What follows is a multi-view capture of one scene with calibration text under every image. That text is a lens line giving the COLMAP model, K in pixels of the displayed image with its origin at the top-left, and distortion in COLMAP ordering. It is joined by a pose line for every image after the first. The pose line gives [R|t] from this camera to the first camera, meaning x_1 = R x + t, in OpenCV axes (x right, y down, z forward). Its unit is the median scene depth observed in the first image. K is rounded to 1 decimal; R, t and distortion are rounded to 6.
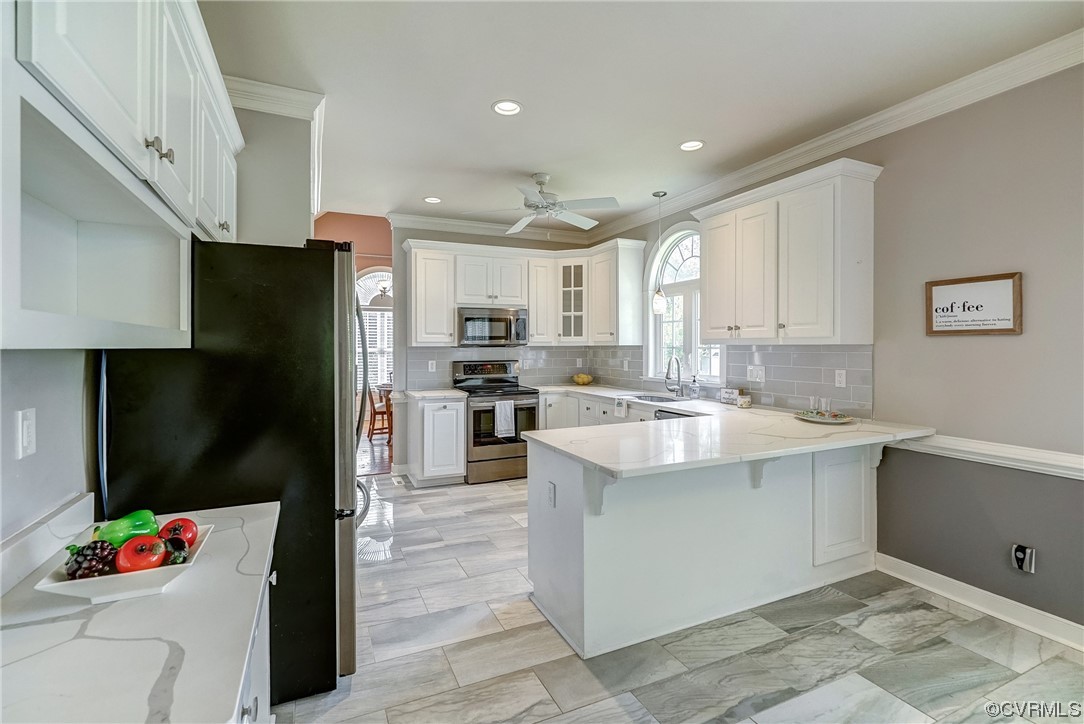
lens RADIAL K [[500.9, 0, 533.5], [0, 500.9, 346.8], [0, 0, 1]] dist [0.000621, 0.000326]
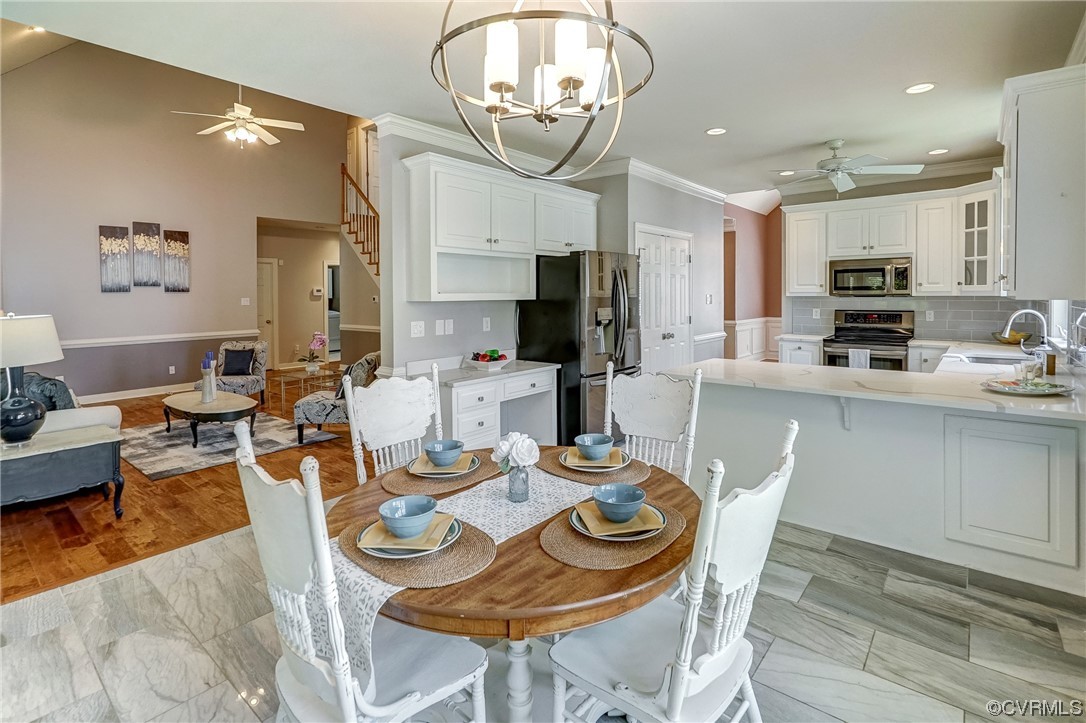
lens RADIAL K [[513.7, 0, 546.5], [0, 513.7, 298.5], [0, 0, 1]] dist [0.002948, 0.000932]
pose [[0.437600, 0.010063, -0.899113, 0.604165], [0.002856, 0.999917, 0.012581, -0.012147], [0.899165, -0.008073, 0.437535, -0.045410]]
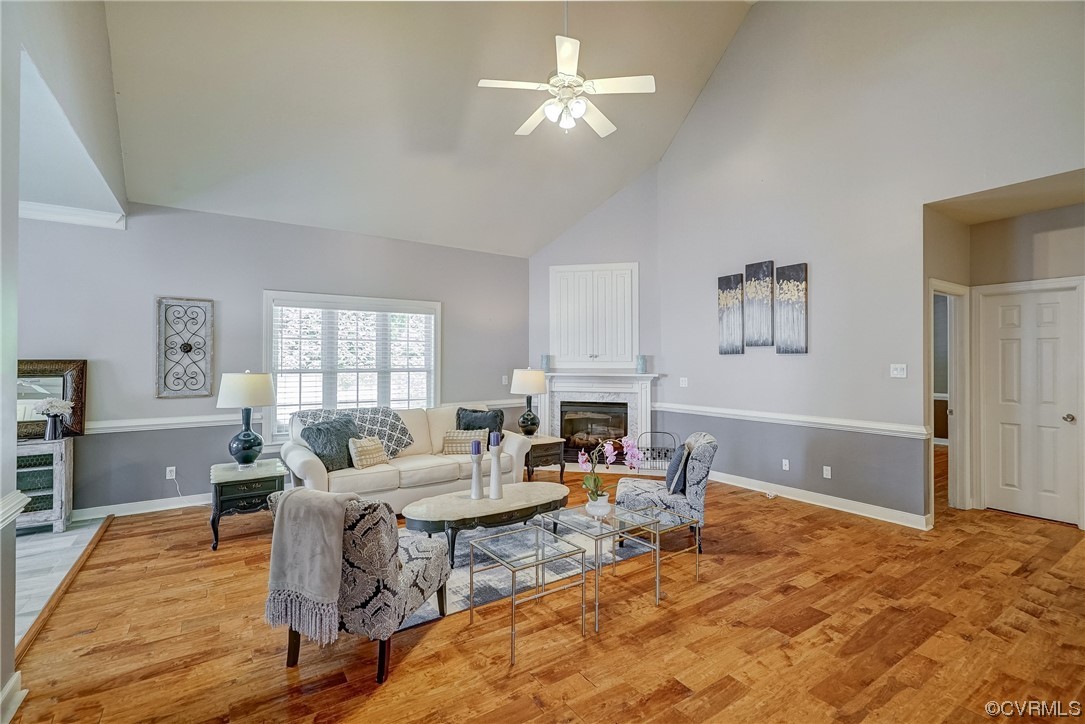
lens RADIAL K [[489.7, 0, 542.5], [0, 489.7, 362.0], [0, 0, 1]] dist [0.001109, 0.000396]
pose [[-0.986112, 0.004901, -0.166007, -0.589926], [0.003907, 0.999972, 0.006313, -0.007010], [0.166033, 0.005576, -0.986104, 0.547966]]
